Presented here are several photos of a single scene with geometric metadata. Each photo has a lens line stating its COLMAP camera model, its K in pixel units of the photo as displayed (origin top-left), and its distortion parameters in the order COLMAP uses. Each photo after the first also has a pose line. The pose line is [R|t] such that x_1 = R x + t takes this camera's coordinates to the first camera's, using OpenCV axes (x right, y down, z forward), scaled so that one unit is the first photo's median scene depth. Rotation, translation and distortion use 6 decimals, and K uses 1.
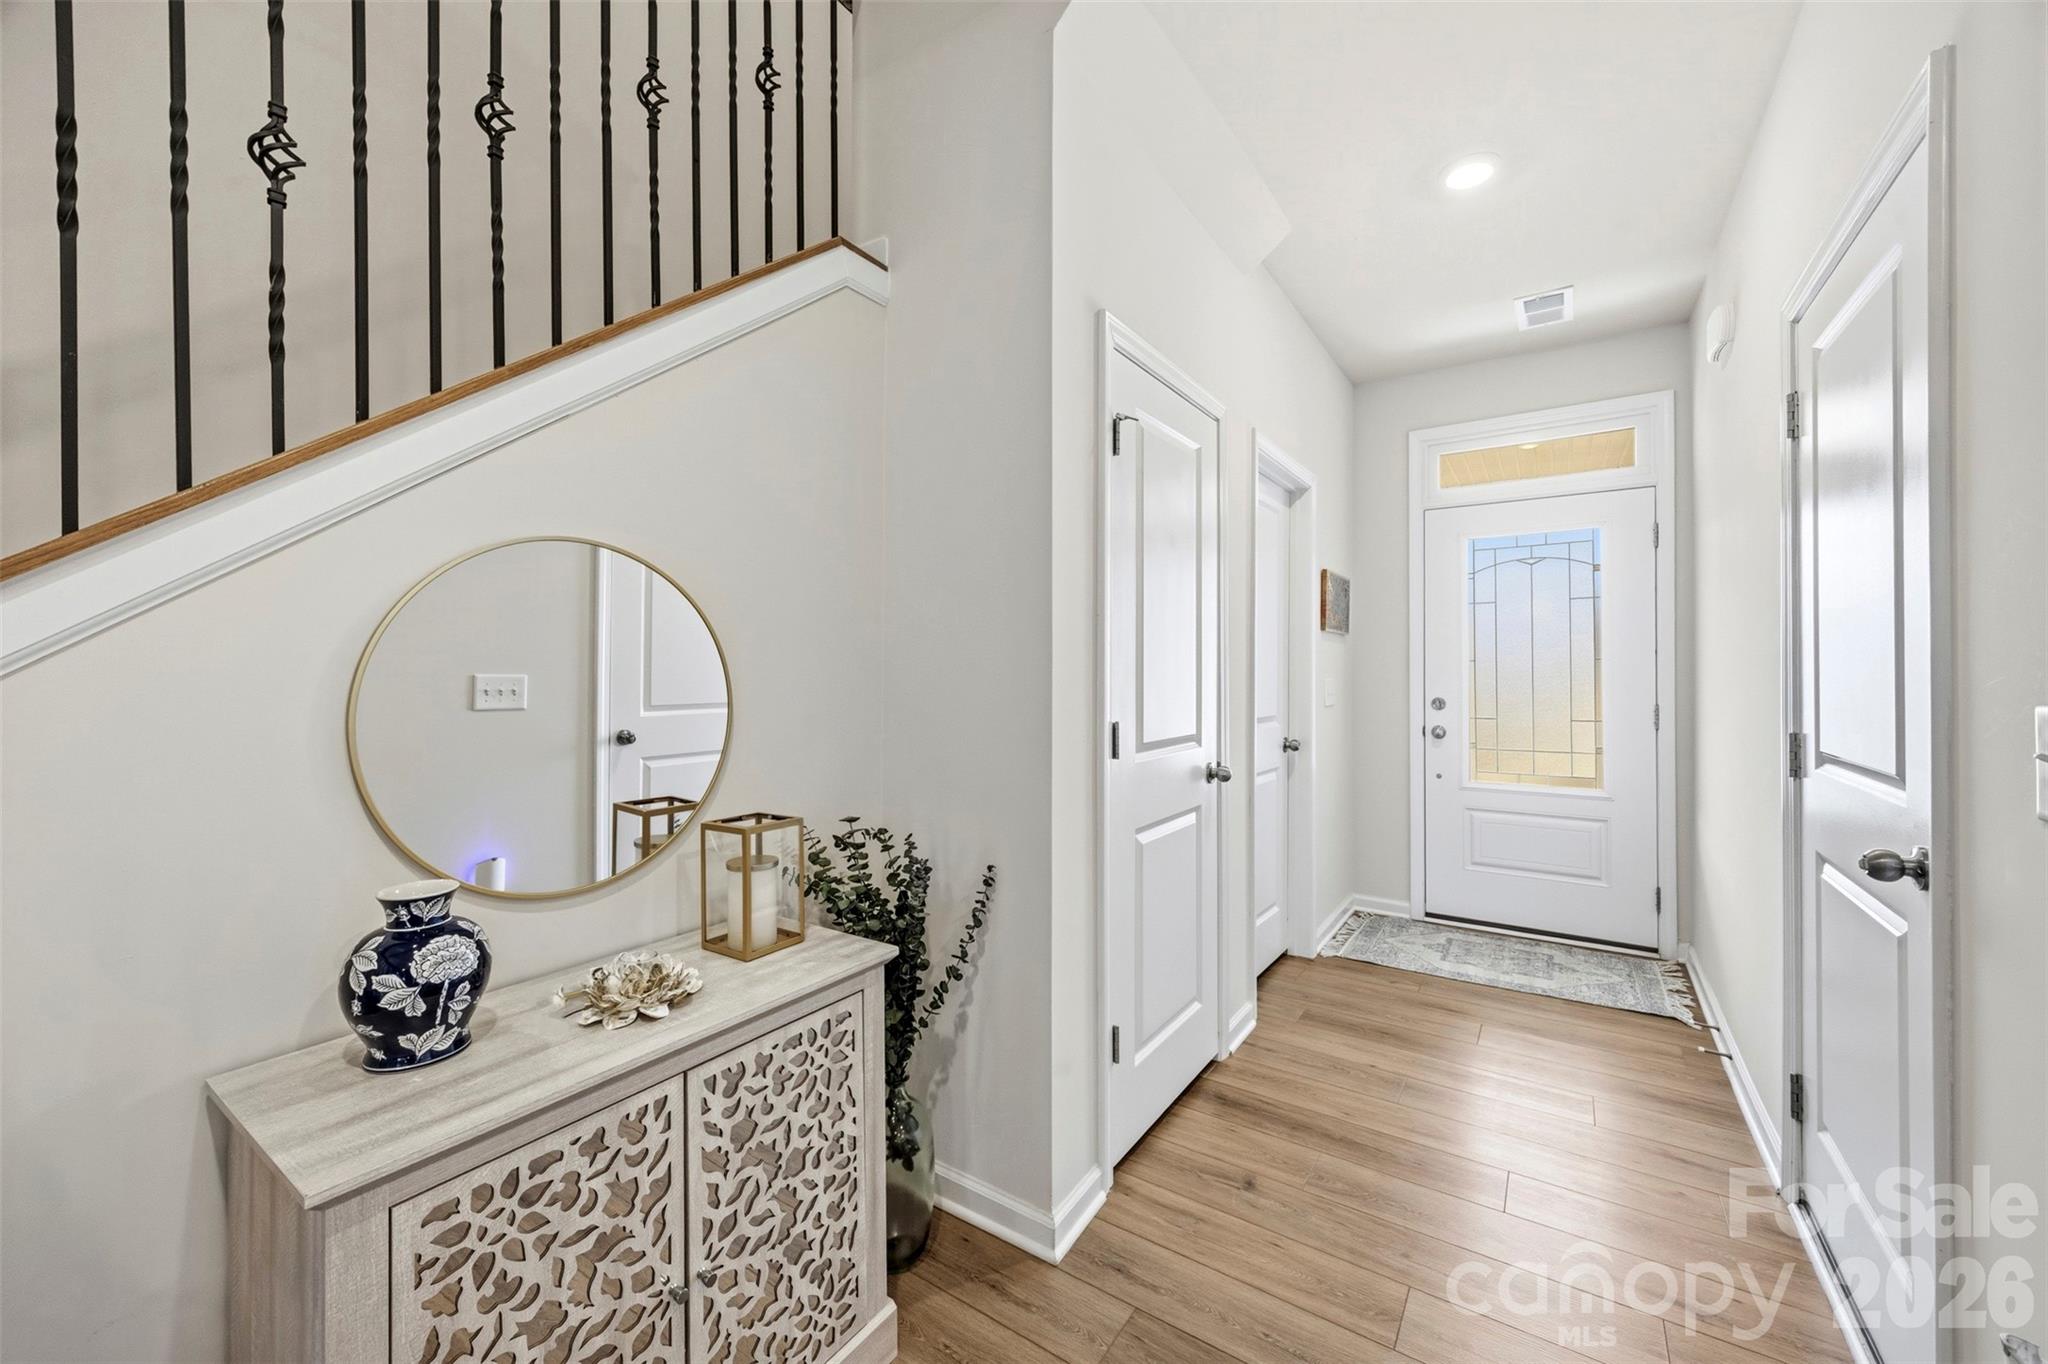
lens RADIAL K [[769.4, 0, 1024.0], [0, 769.4, 682.0], [0, 0, 1]] dist [0.001853, 0.000325]
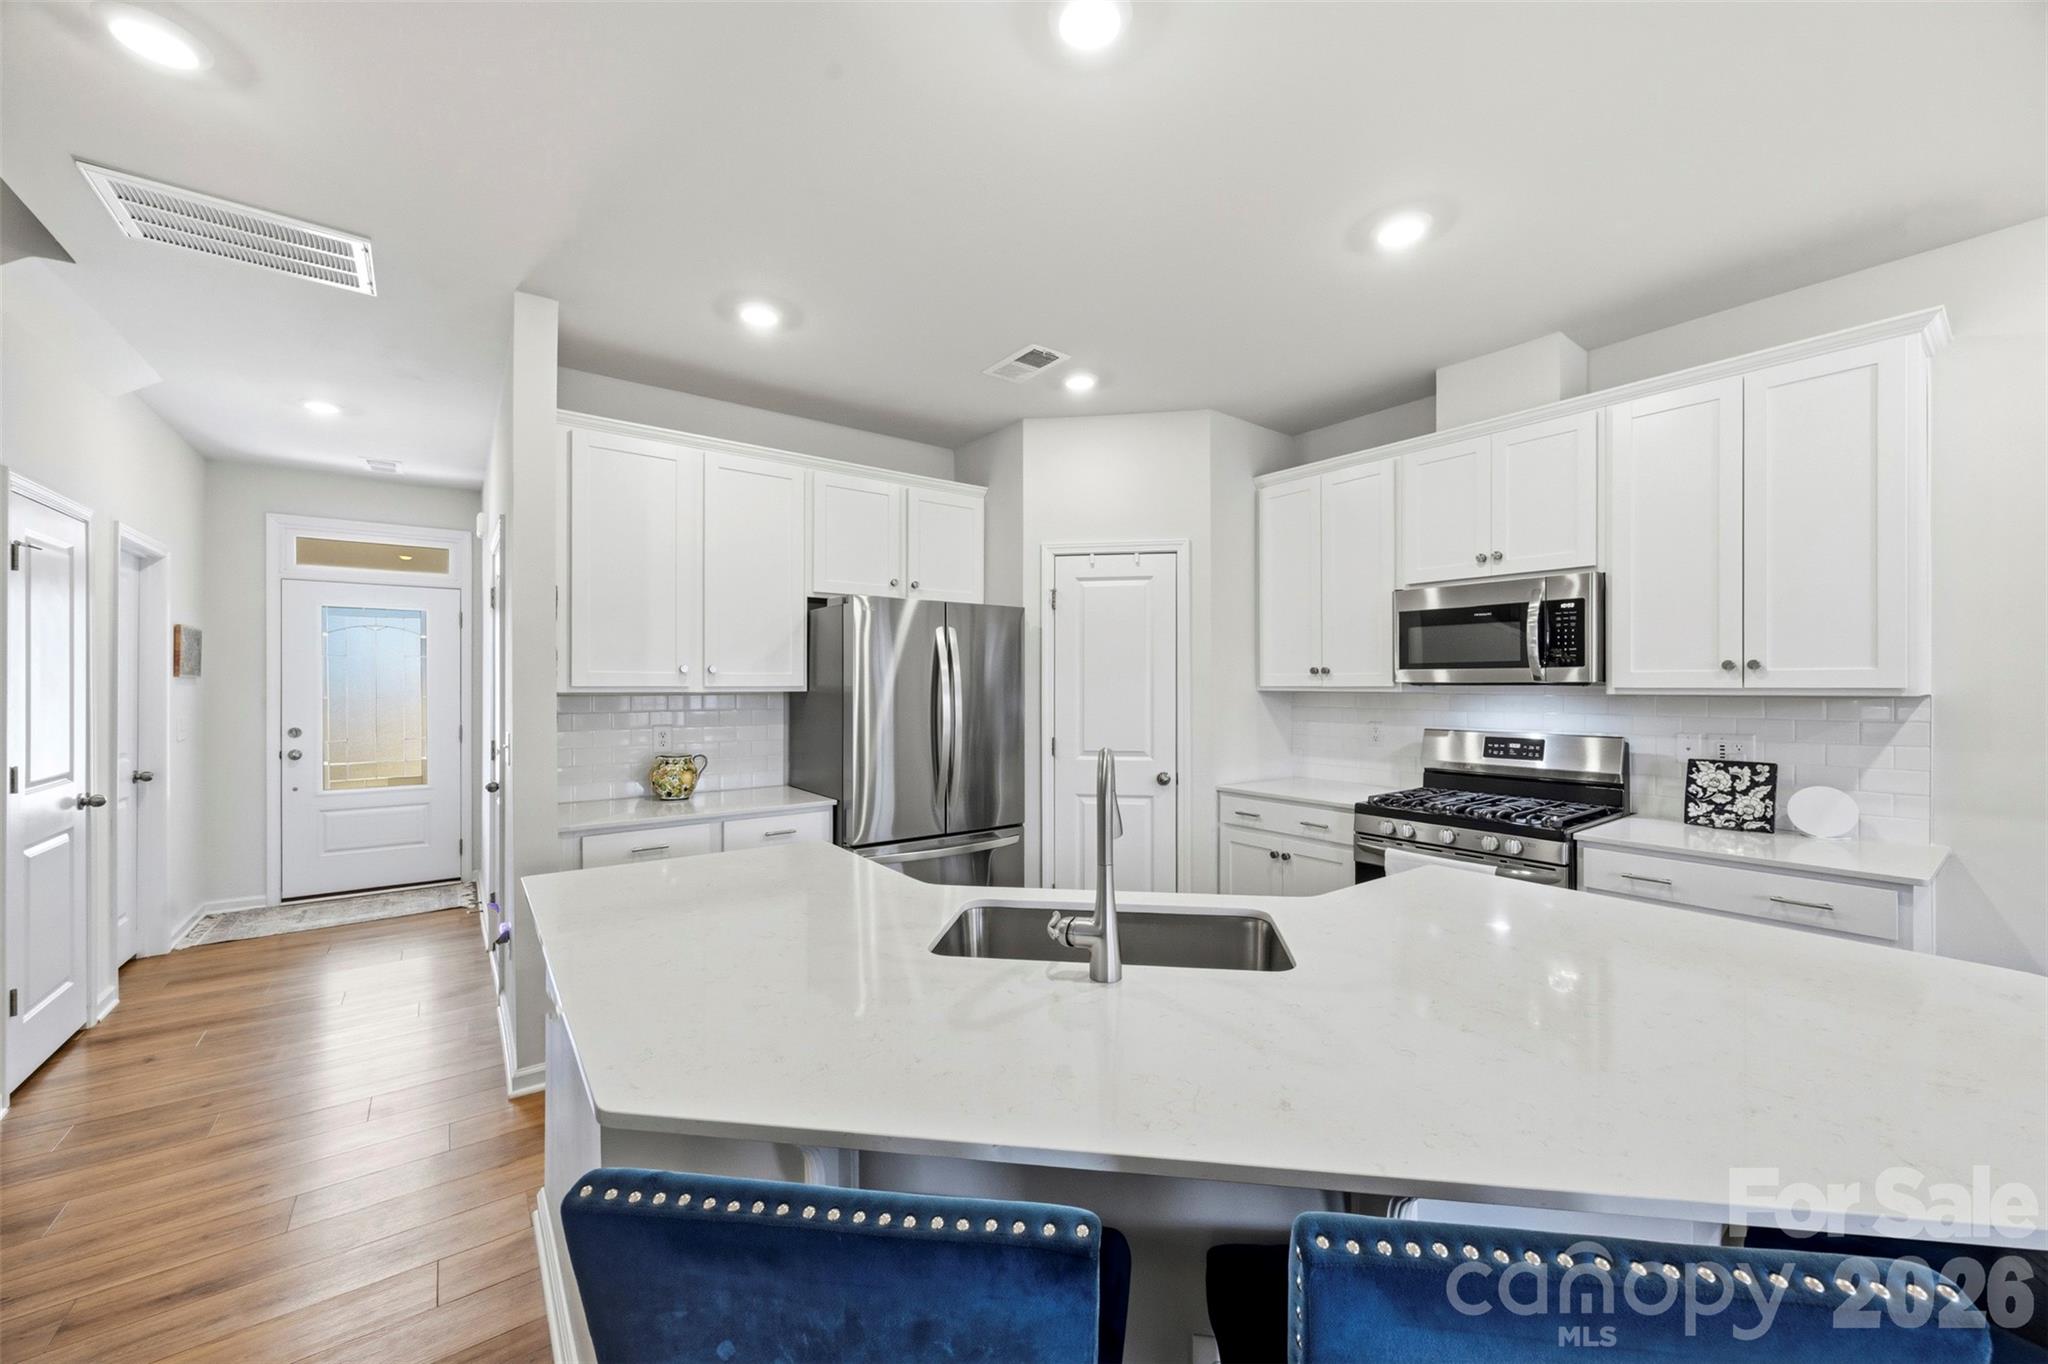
lens RADIAL K [[769.4, 0, 1024.0], [0, 769.4, 682.0], [0, 0, 1]] dist [0.001853, 0.000325]
pose [[0.308153, 0.006589, 0.951314, -0.362596], [0.006950, 0.999934, -0.009178, -0.042154], [-0.951311, 0.009440, 0.308087, -0.646877]]
